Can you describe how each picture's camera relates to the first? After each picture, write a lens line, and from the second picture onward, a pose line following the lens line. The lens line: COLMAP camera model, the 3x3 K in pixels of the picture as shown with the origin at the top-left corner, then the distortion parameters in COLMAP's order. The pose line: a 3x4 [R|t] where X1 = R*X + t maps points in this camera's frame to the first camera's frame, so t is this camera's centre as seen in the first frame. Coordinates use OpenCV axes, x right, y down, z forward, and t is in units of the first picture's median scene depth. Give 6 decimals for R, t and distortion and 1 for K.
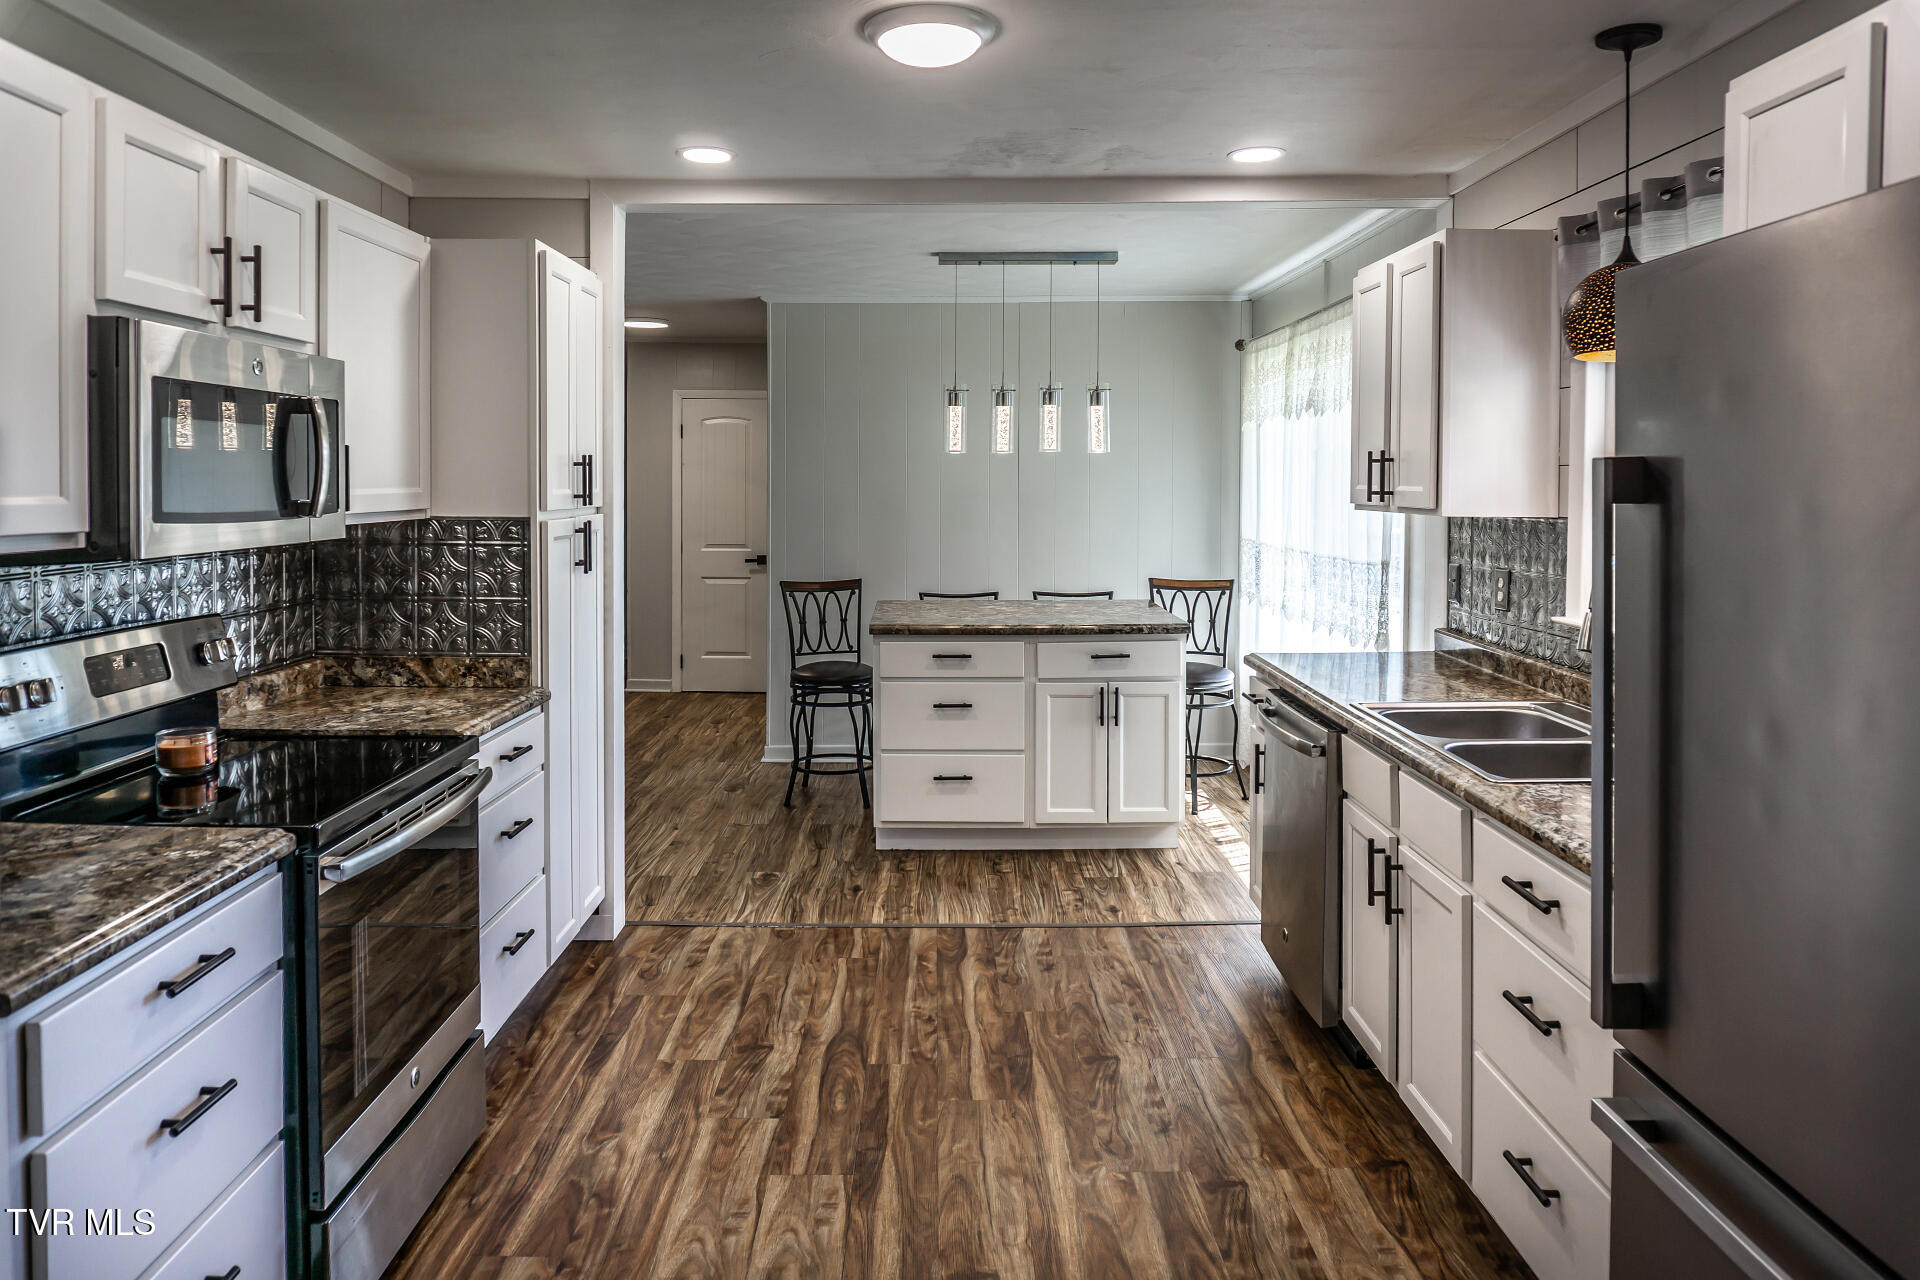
lens RADIAL K [[1263.5, 0, 965.3], [0, 1263.5, 648.1], [0, 0, 1]] dist [-0.035275, 0.000526]
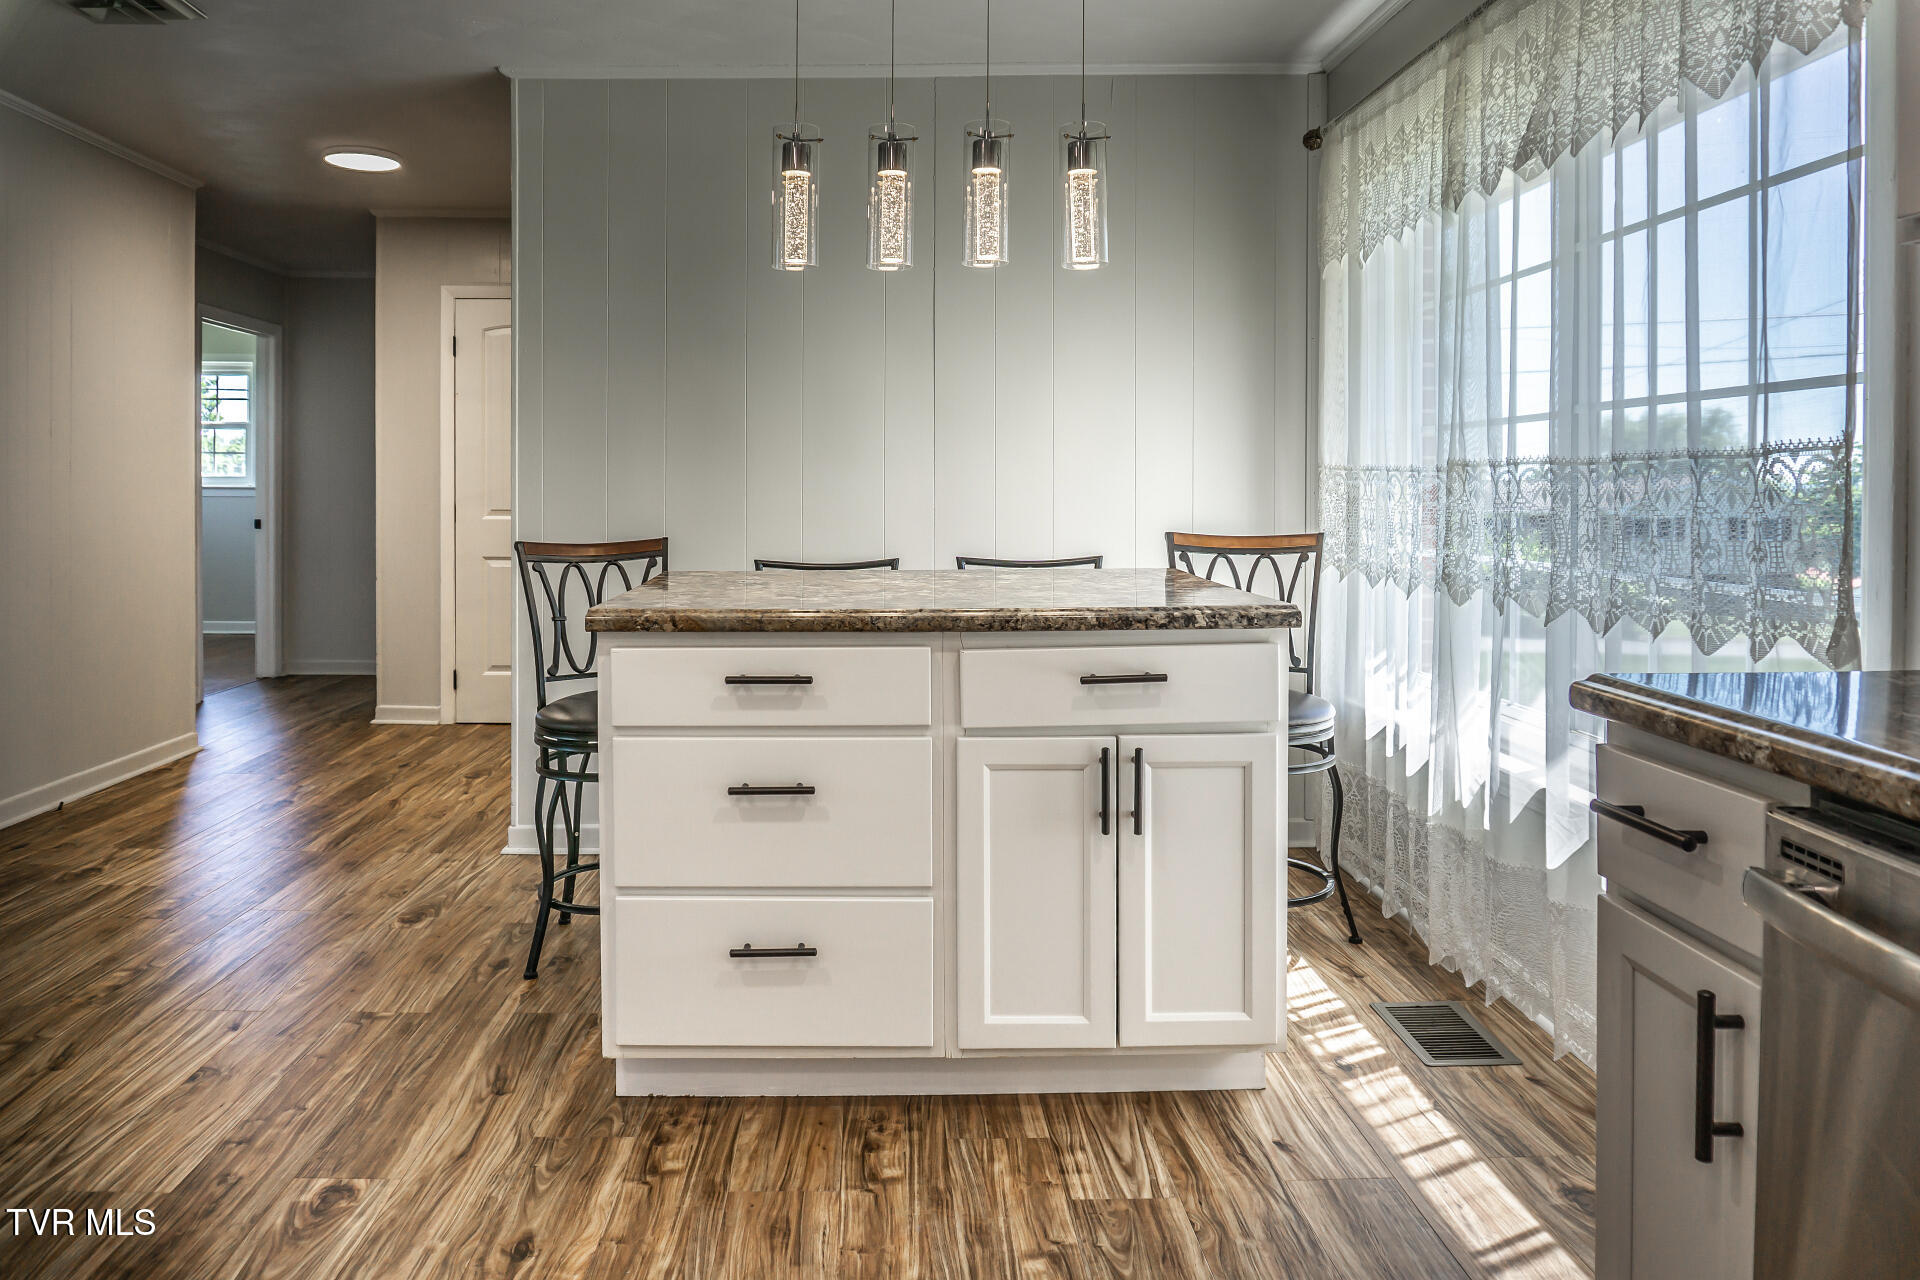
lens RADIAL K [[1263.5, 0, 962.2], [0, 1263.5, 637.0], [0, 0, 1]] dist [-0.035275, 0.000526]
pose [[0.998923, -0.002301, 0.046343, 0.036169], [0.003063, 0.999861, -0.016375, -0.001039], [-0.046299, 0.016500, 0.998791, 0.545521]]
